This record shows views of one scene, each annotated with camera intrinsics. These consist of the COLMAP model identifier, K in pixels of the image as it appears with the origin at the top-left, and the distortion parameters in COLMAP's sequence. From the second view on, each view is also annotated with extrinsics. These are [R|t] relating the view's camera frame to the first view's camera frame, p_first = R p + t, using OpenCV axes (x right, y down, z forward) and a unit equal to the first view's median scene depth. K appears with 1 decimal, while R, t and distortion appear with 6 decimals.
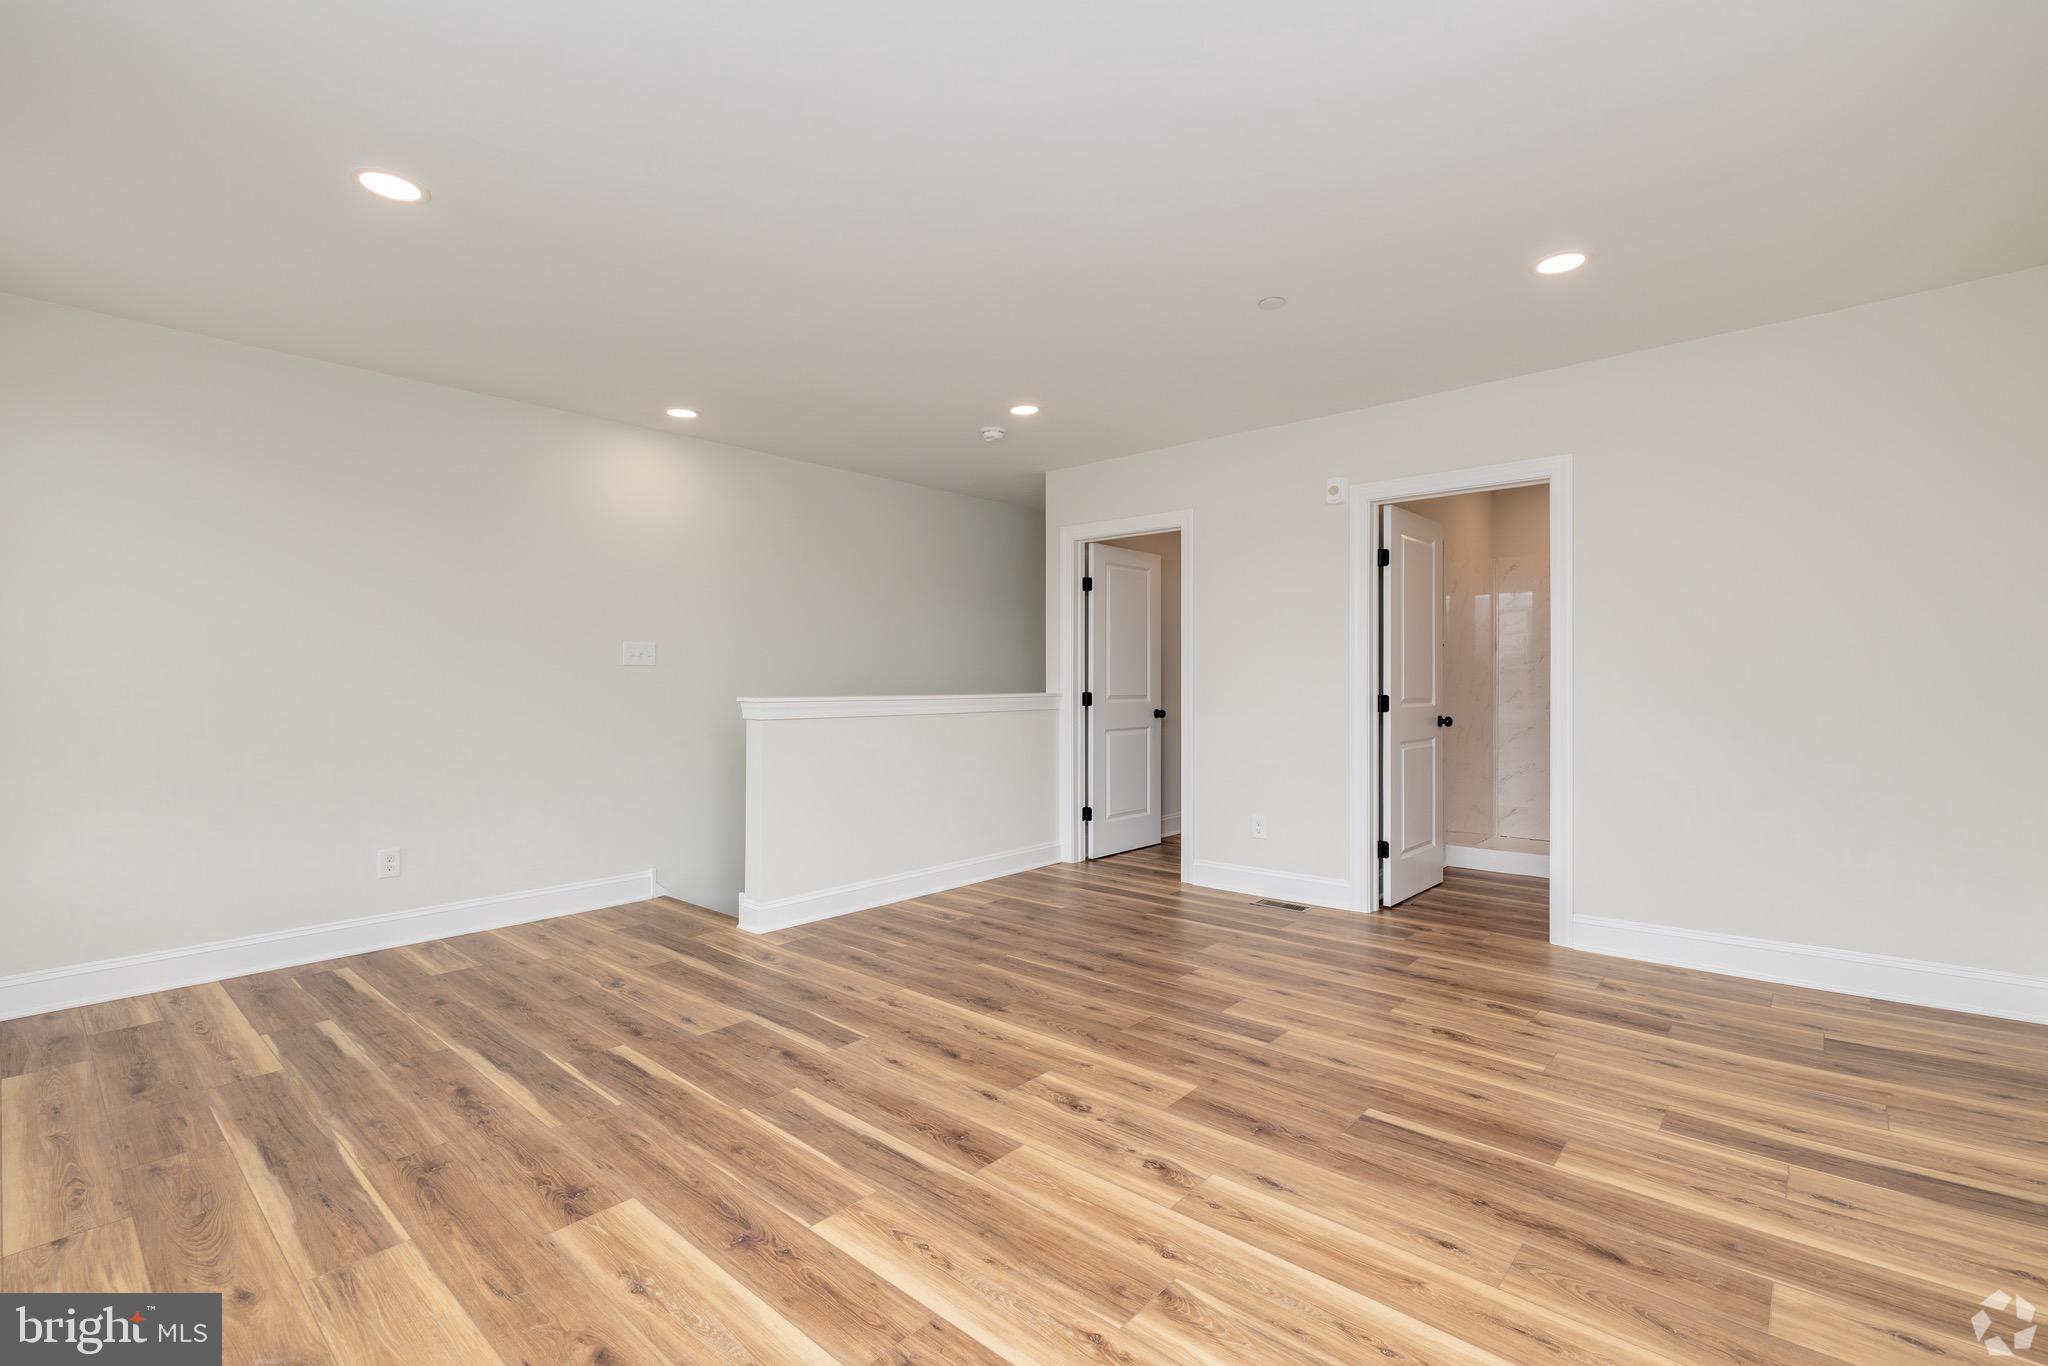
lens RADIAL K [[873.0, 0, 1027.4], [0, 873.0, 678.7], [0, 0, 1]] dist [0.000959, 0.000406]
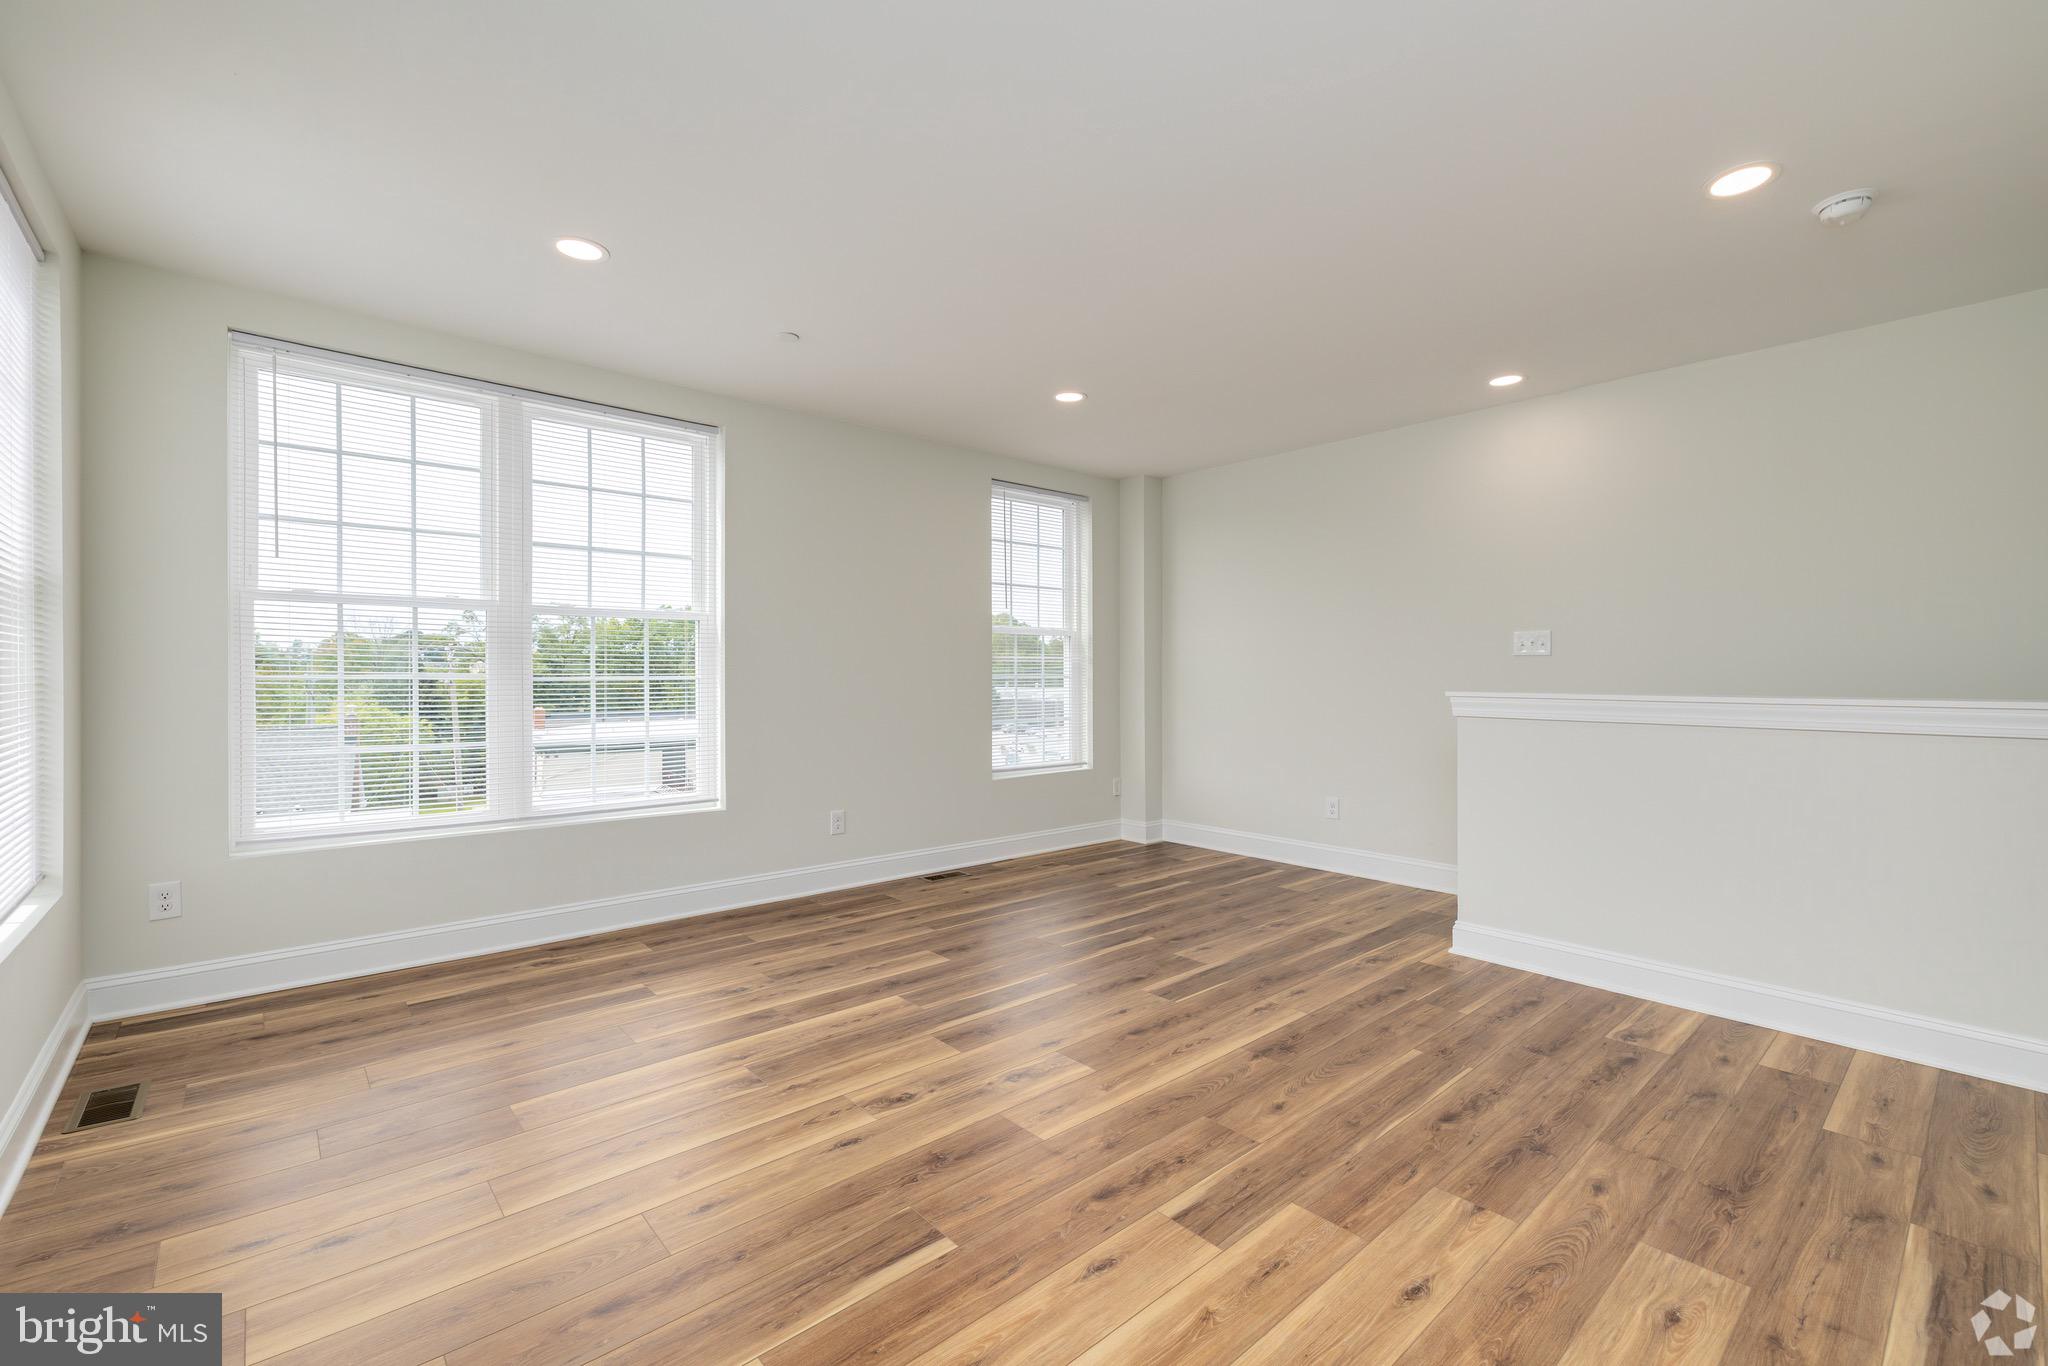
lens RADIAL K [[902.6, 0, 1024.0], [0, 902.6, 683.0], [0, 0, 1]] dist [0.002459, 0.000068]
pose [[-0.118672, 0.014186, -0.992832, 0.904835], [0.001623, 0.999899, 0.014093, -0.001087], [0.992932, 0.000061, -0.118684, 0.905985]]
